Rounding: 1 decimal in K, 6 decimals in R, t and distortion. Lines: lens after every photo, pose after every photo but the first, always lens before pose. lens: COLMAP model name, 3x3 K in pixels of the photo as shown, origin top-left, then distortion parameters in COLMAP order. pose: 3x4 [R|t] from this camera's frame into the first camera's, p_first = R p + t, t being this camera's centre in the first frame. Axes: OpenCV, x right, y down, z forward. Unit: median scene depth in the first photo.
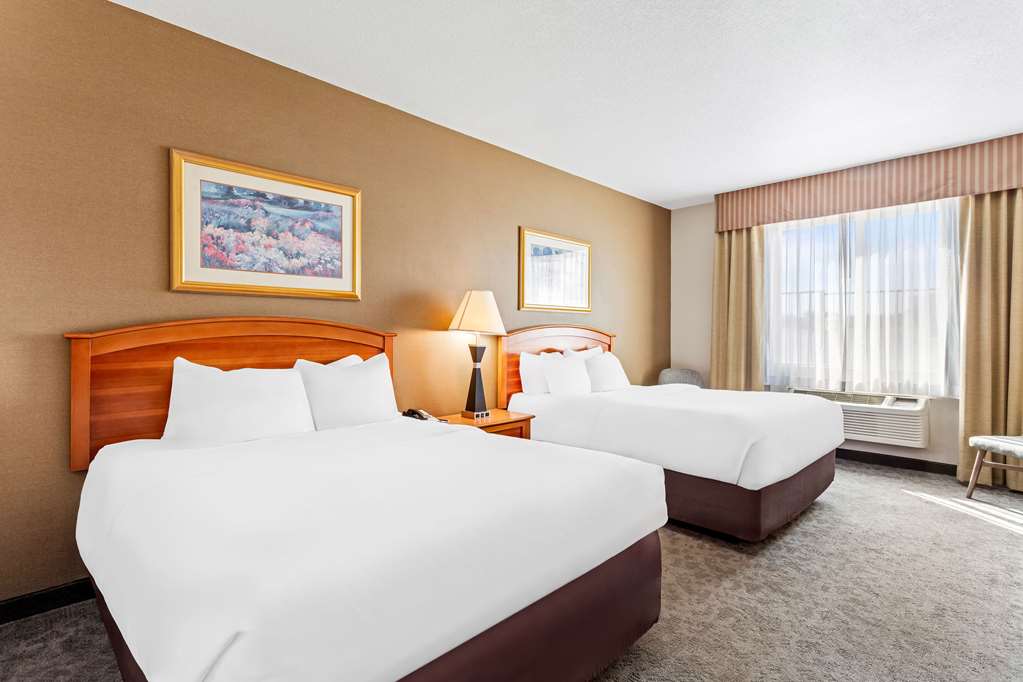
lens RADIAL K [[479.2, 0, 501.3], [0, 479.2, 332.2], [0, 0, 1]] dist [-0.013516, 0.001186]
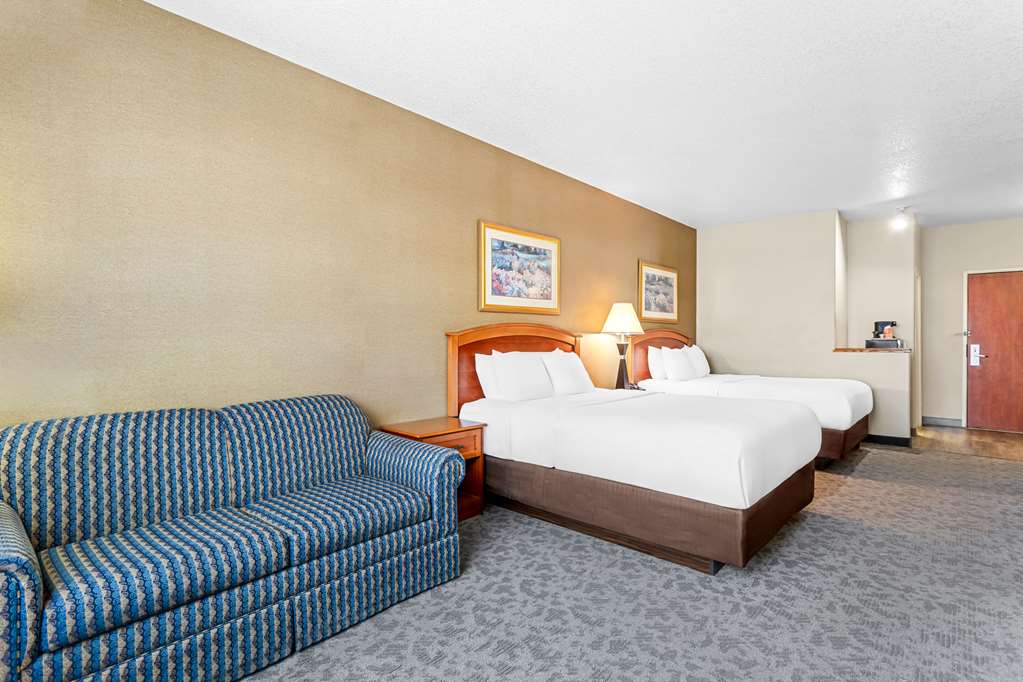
lens RADIAL K [[493.7, 0, 520.7], [0, 493.7, 342.9], [0, 0, 1]] dist [0.015813, 0.001086]
pose [[0.997110, -0.000126, 0.075968, -0.558875], [-0.001053, 0.999880, 0.015481, -0.003647], [-0.075961, -0.015516, 0.996990, -0.522114]]
